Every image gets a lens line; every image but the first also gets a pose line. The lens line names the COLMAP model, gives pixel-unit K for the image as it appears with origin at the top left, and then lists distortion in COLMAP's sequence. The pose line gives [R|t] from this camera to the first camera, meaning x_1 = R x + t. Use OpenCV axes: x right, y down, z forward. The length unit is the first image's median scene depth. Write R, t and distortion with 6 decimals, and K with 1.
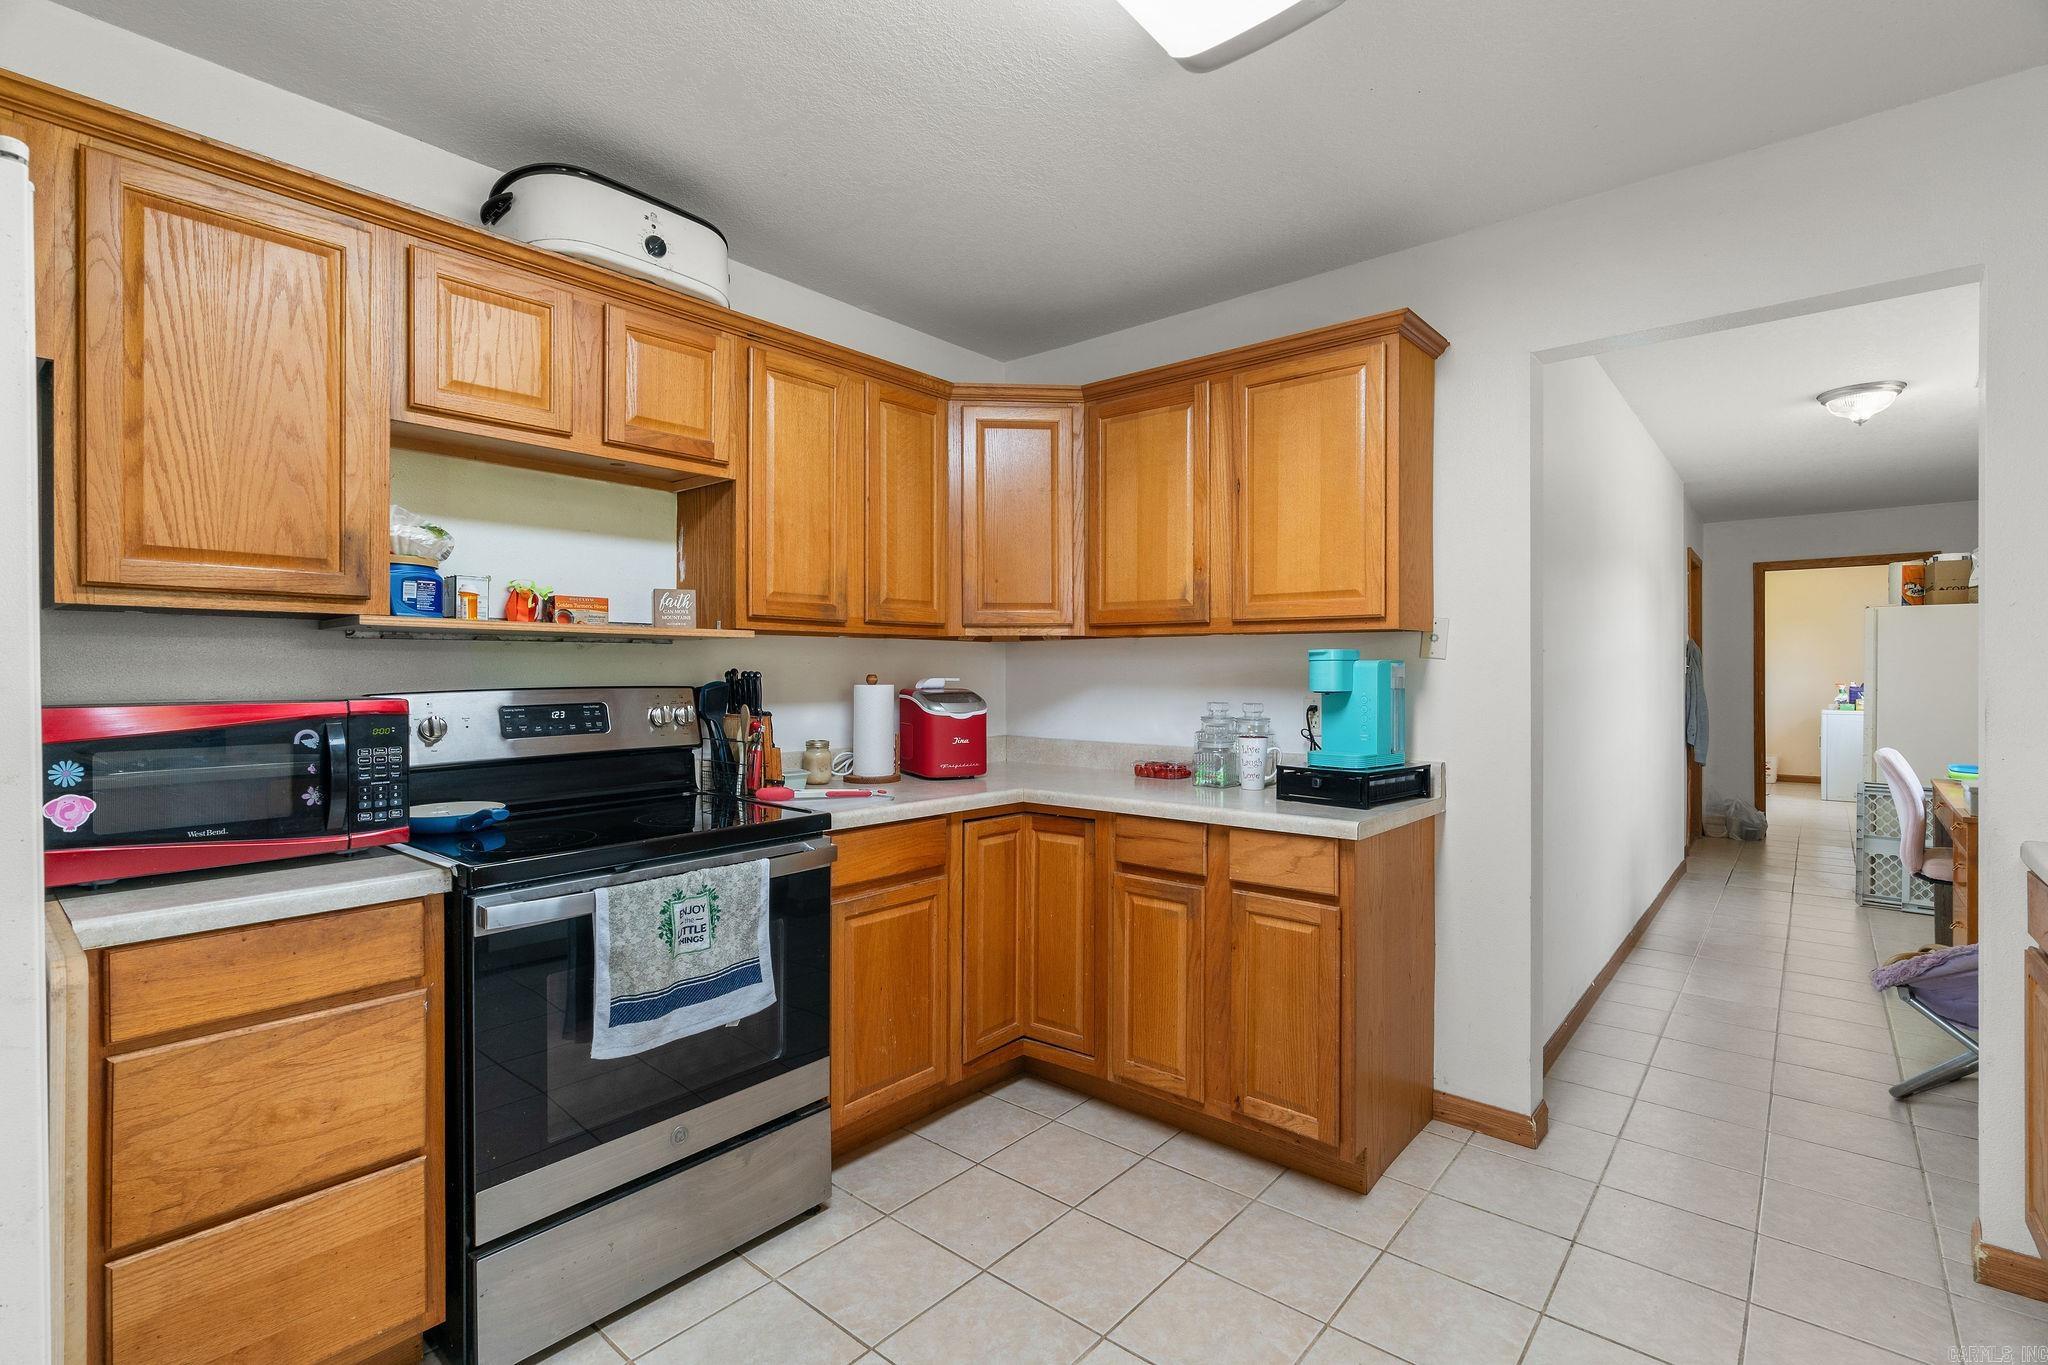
lens RADIAL K [[943.0, 0, 1020.7], [0, 943.0, 675.2], [0, 0, 1]] dist [-0.007733, 0.002569]
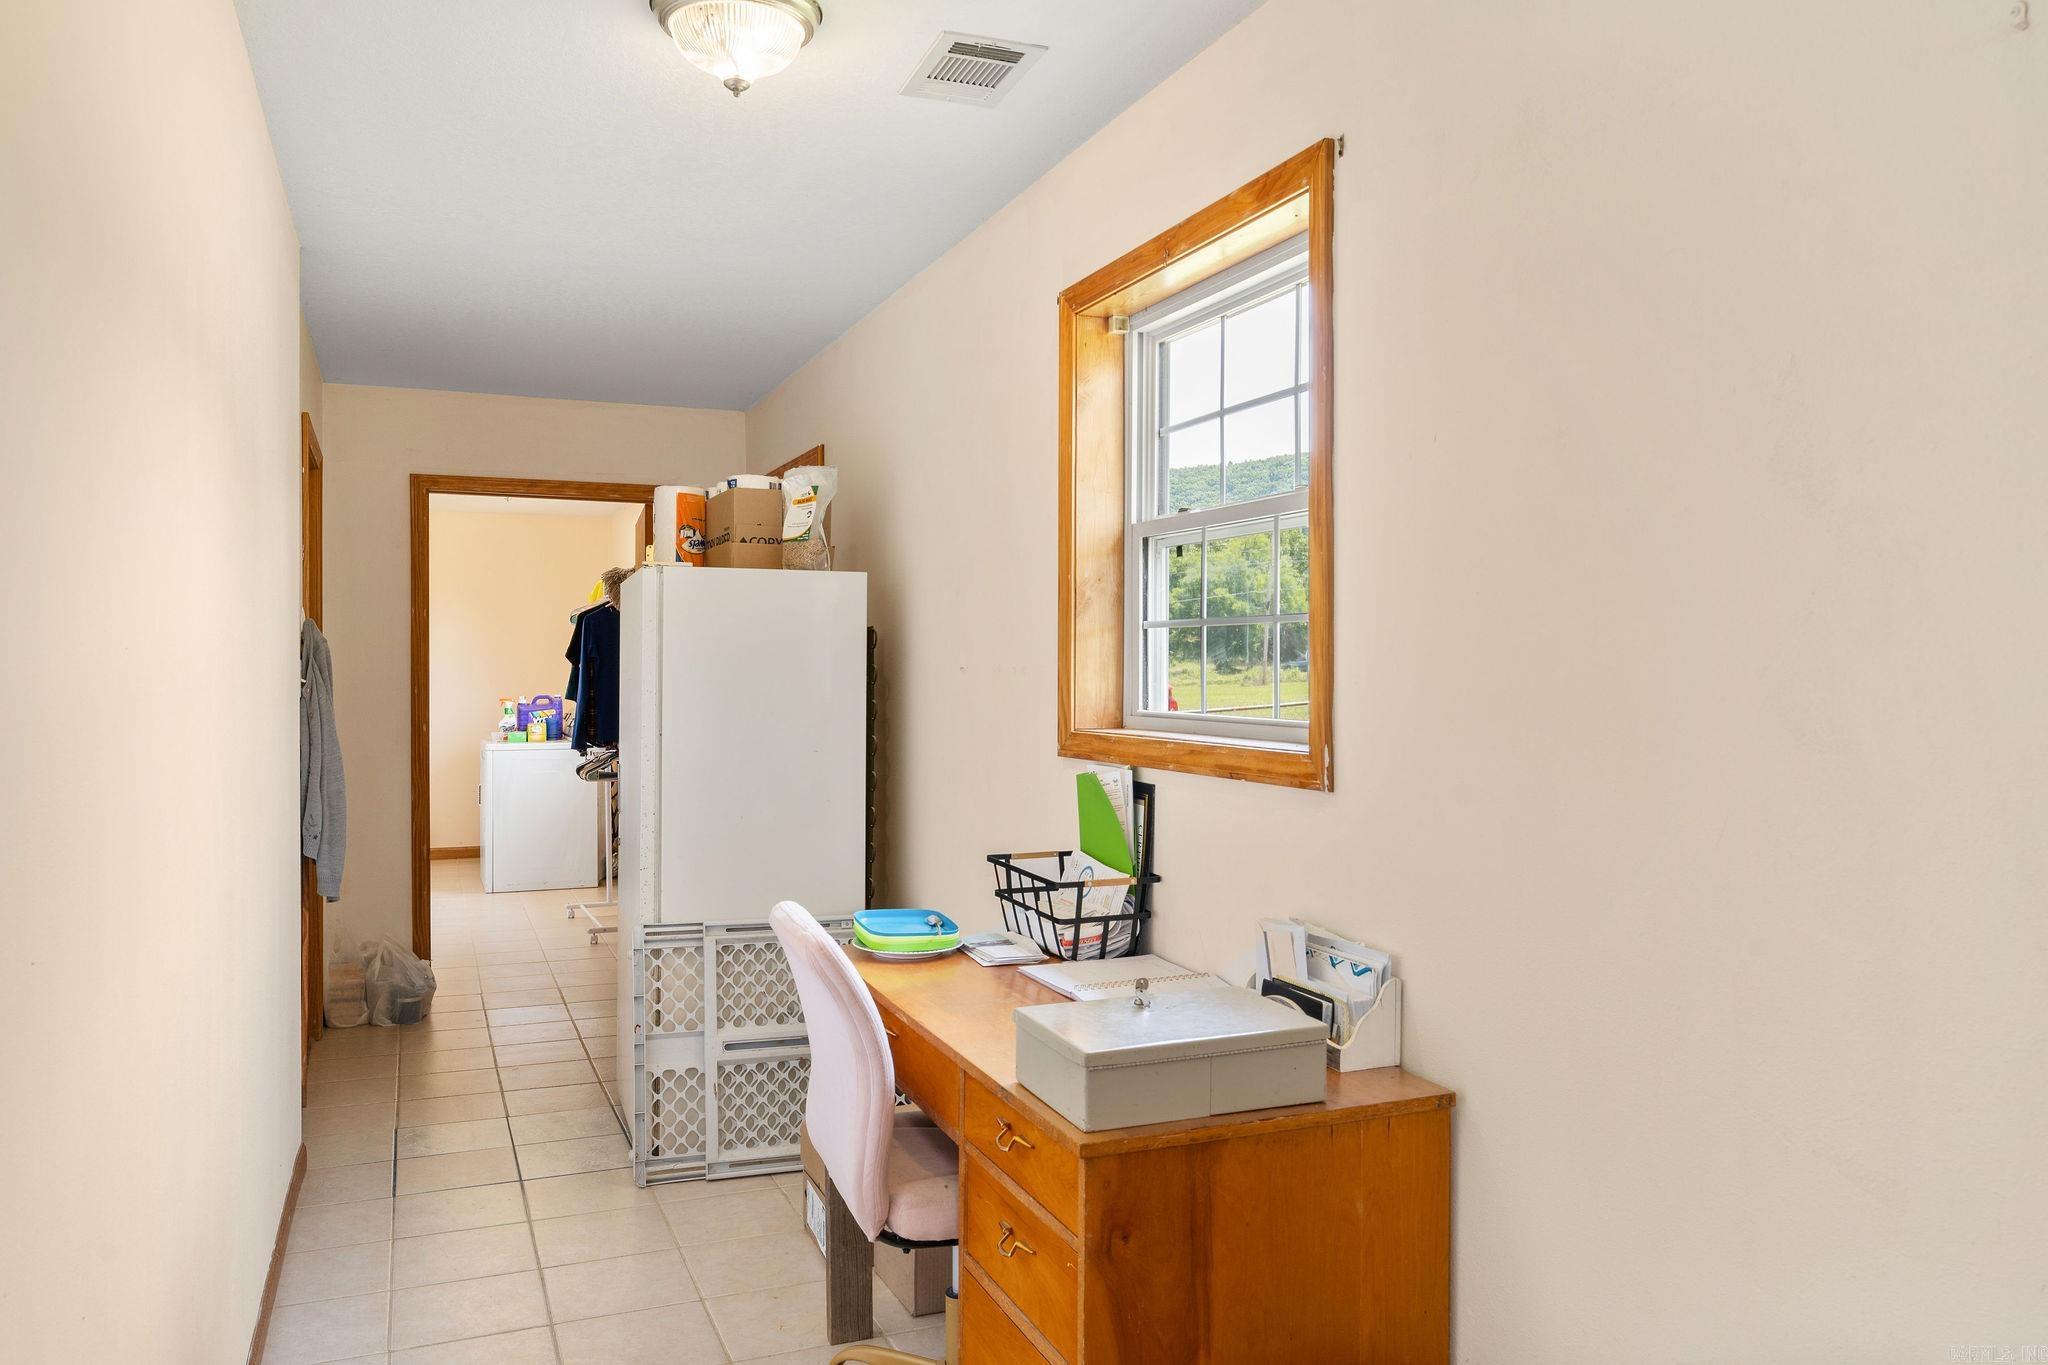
lens RADIAL K [[1508.1, 0, 1028.8], [0, 1508.1, 683.8], [0, 0, 1]] dist [0.008333, 0.000893]
pose [[0.464200, -0.004869, 0.885717, 0.591274], [-0.002525, 0.999974, 0.006820, -0.033309], [-0.885727, -0.005402, 0.464176, 0.910415]]
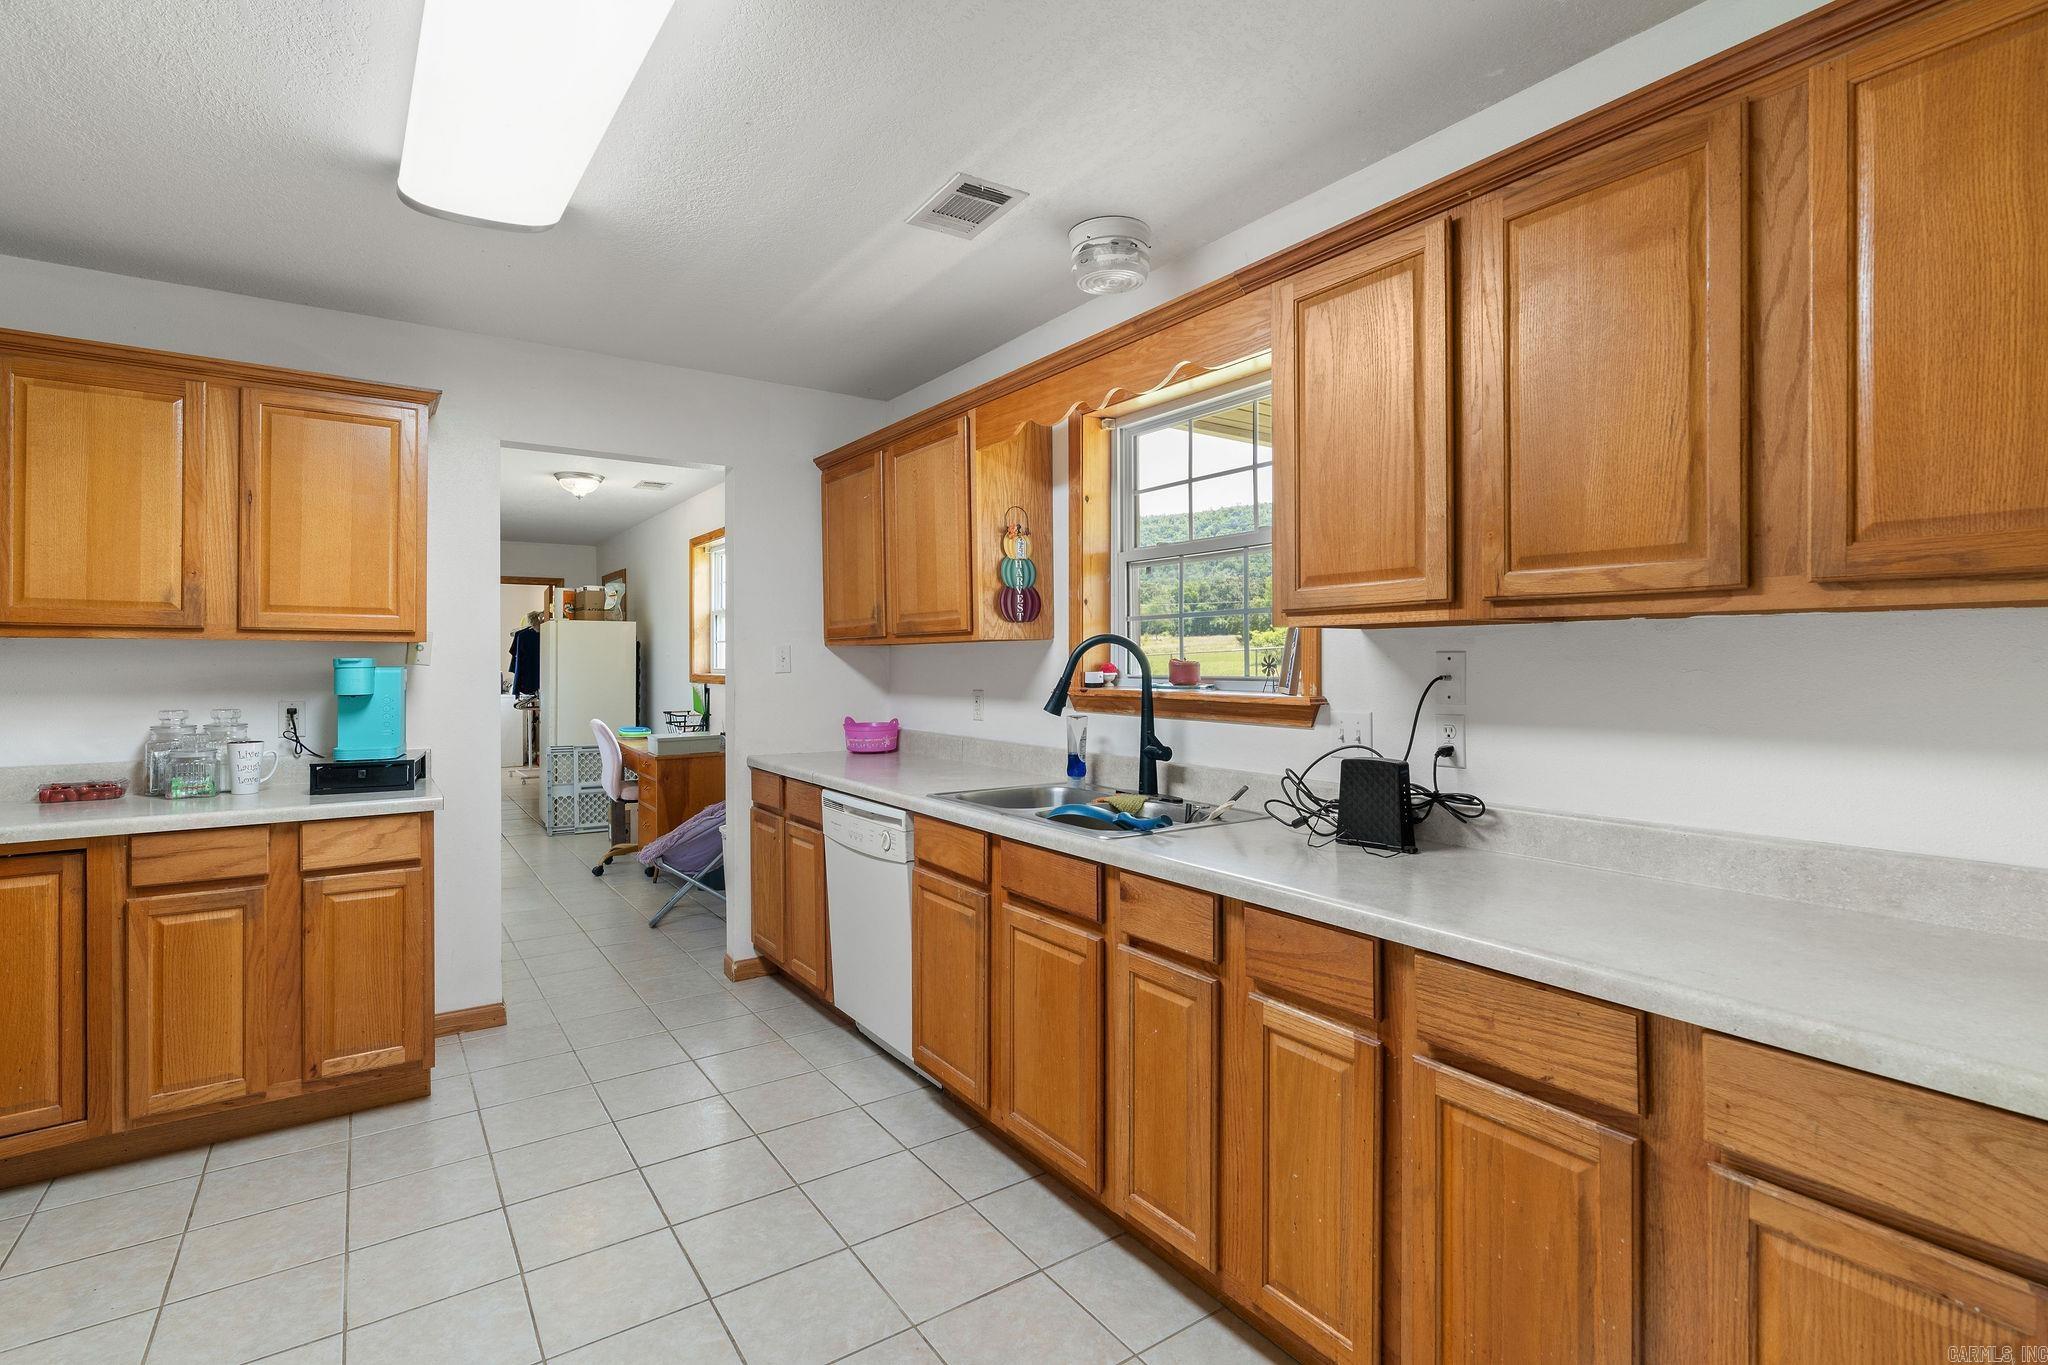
lens RADIAL K [[943.0, 0, 1030.6], [0, 943.0, 657.2], [0, 0, 1]] dist [-0.007733, 0.002569]
pose [[0.253292, 0.003073, 0.967385, -0.528678], [0.002990, 0.999988, -0.003959, -0.019613], [-0.967385, 0.003896, 0.253280, -0.077422]]
